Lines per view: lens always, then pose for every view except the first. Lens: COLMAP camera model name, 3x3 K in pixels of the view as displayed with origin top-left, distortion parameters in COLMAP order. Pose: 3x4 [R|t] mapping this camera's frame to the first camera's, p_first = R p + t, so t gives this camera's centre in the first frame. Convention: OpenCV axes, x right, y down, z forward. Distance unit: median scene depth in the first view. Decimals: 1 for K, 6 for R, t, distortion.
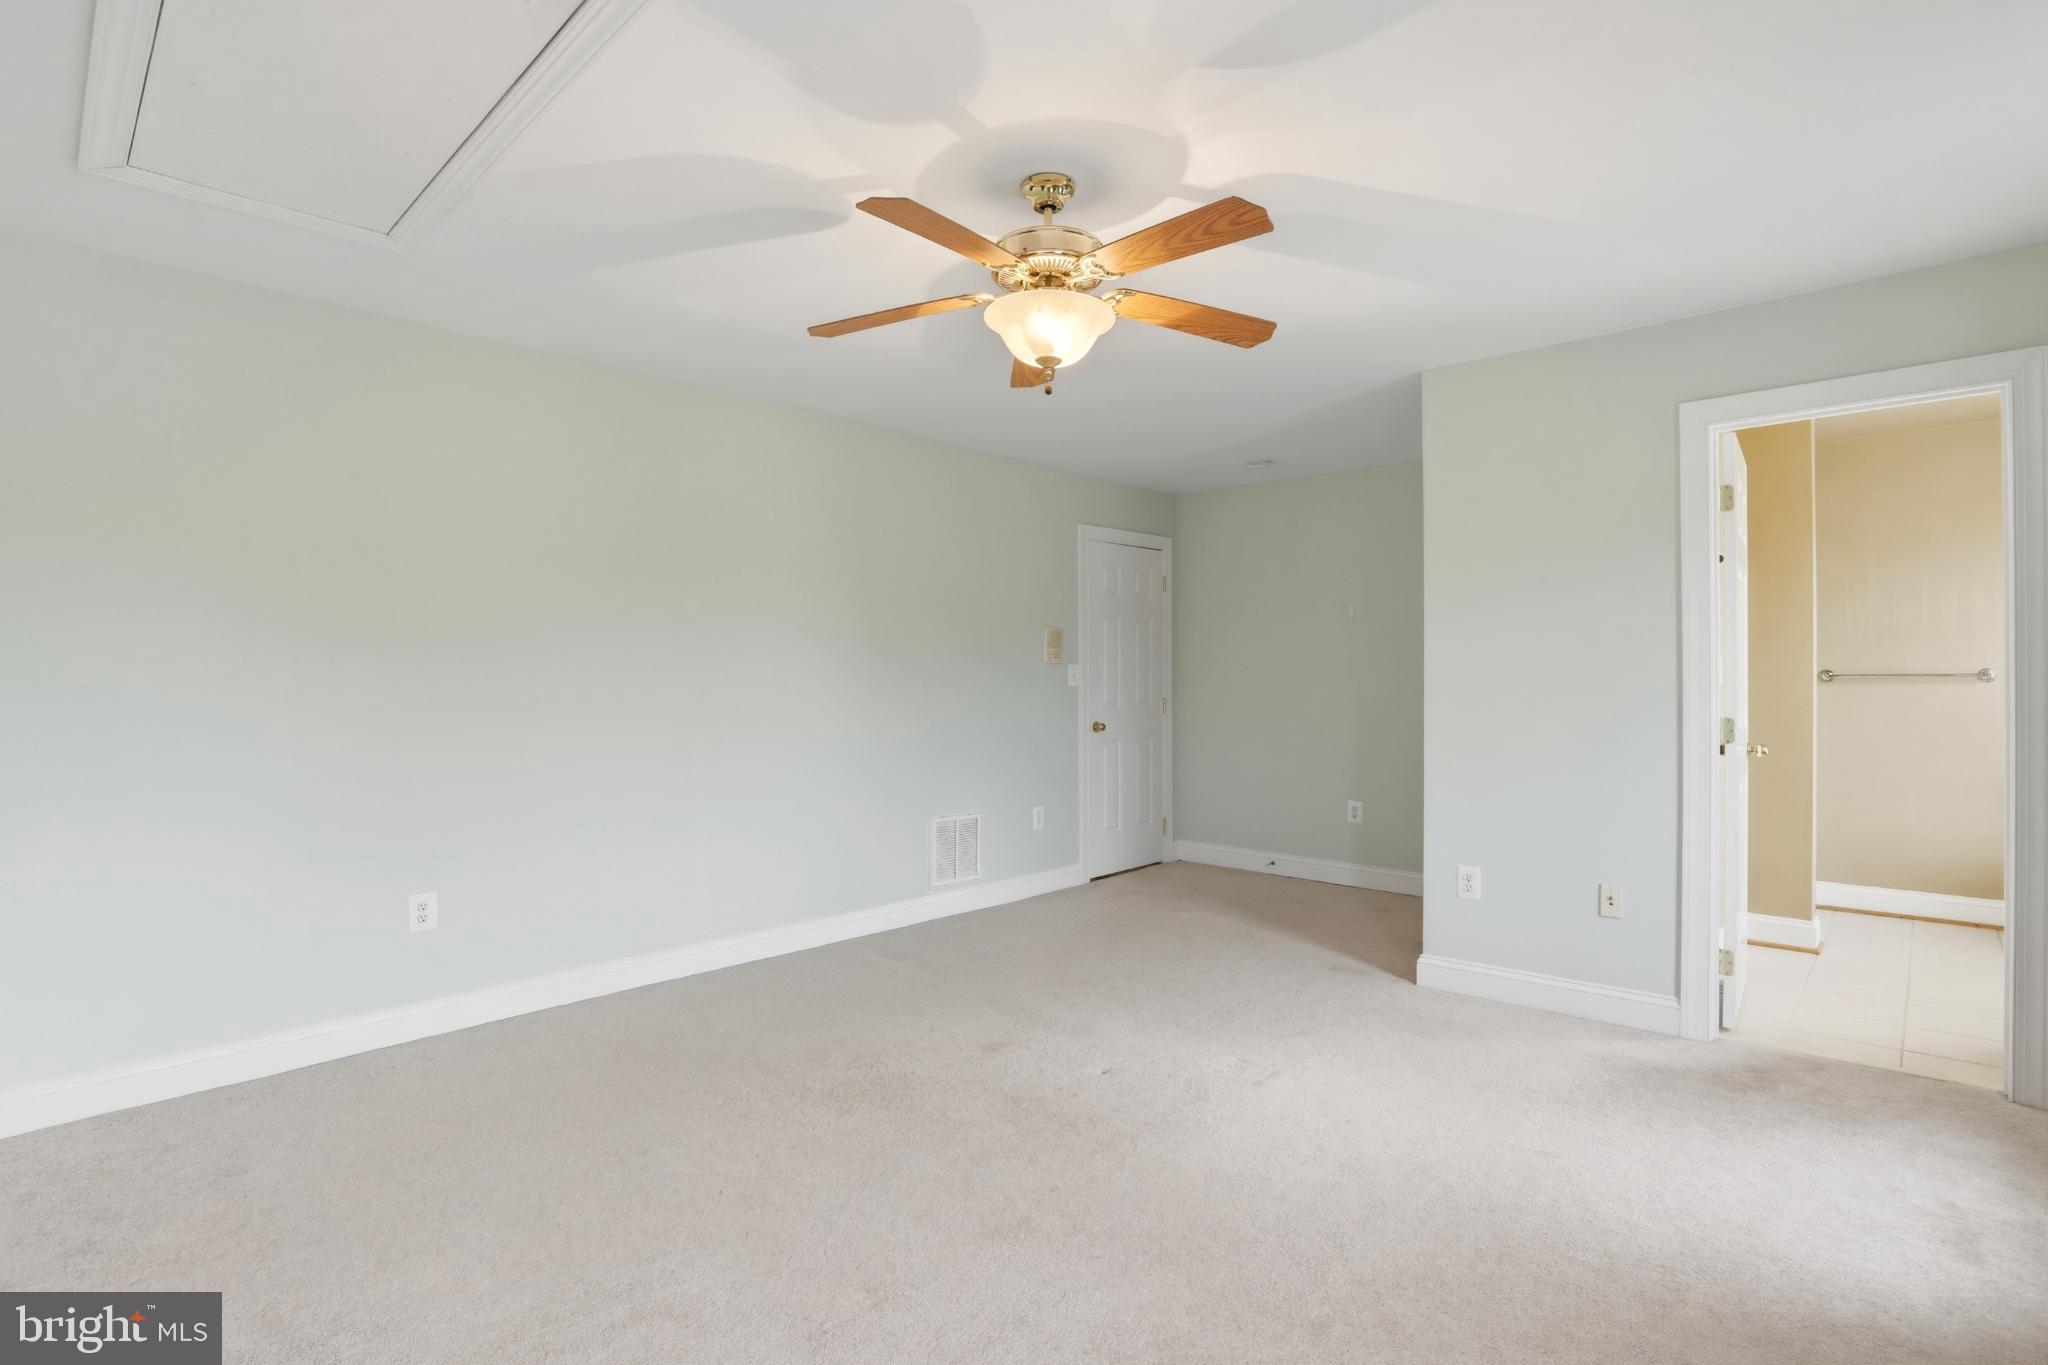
lens RADIAL K [[961.8, 0, 1033.3], [0, 961.8, 668.2], [0, 0, 1]] dist [-0.026186, 0.000912]
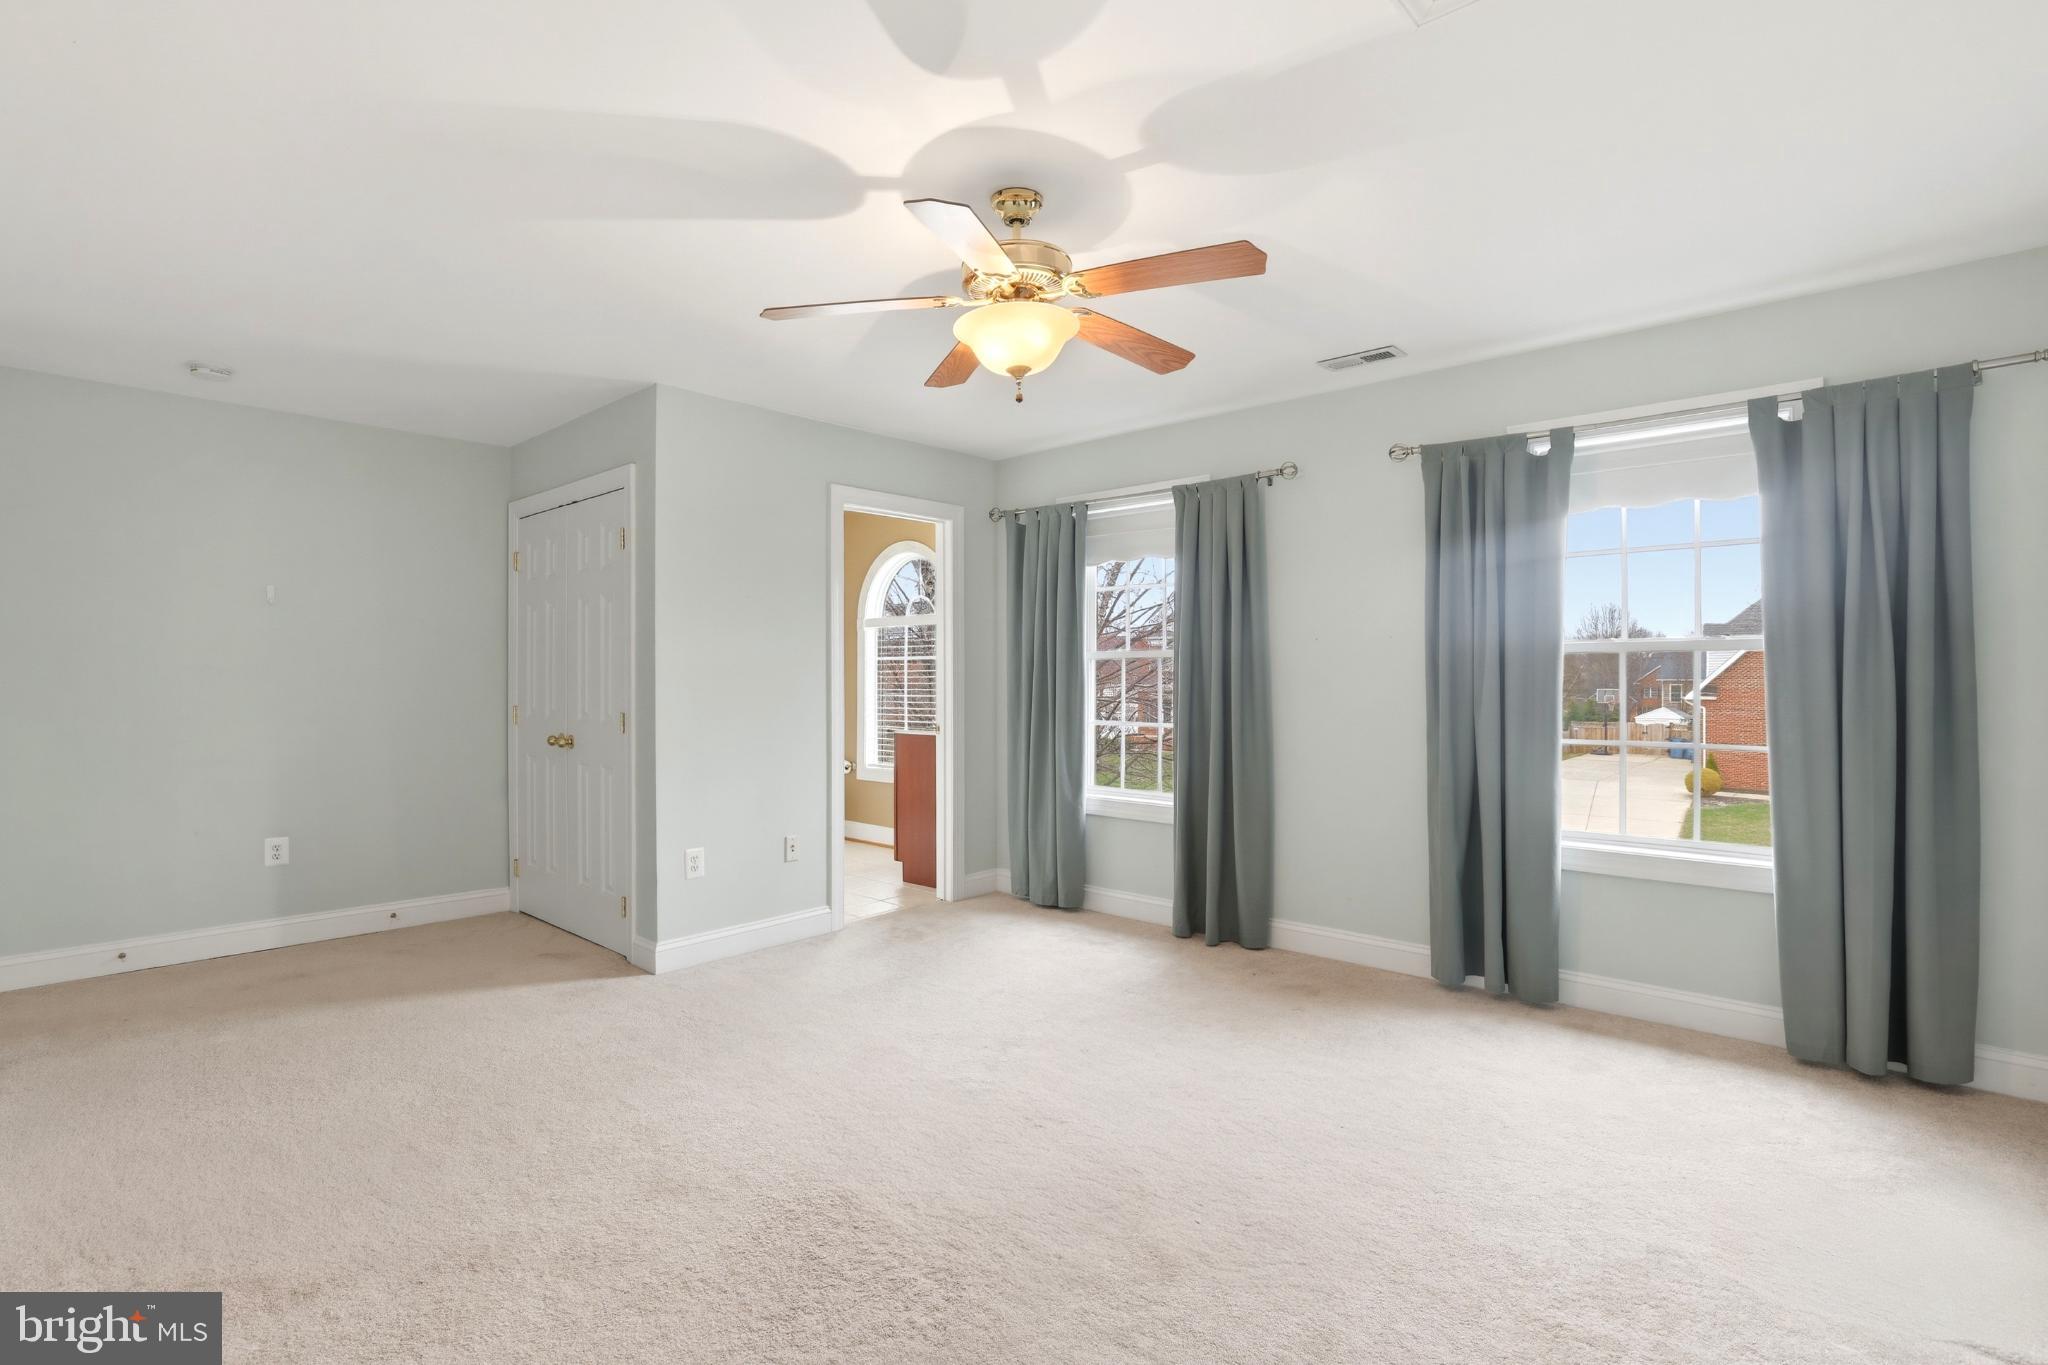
lens RADIAL K [[941.3, 0, 1024.0], [0, 941.3, 682.5], [0, 0, 1]] dist [-0.030347, 0.000124]
pose [[0.011473, -0.000578, 0.999934, -0.651272], [-0.010478, 0.999945, 0.000699, 0.011648], [-0.999879, -0.010485, 0.011467, 0.636986]]
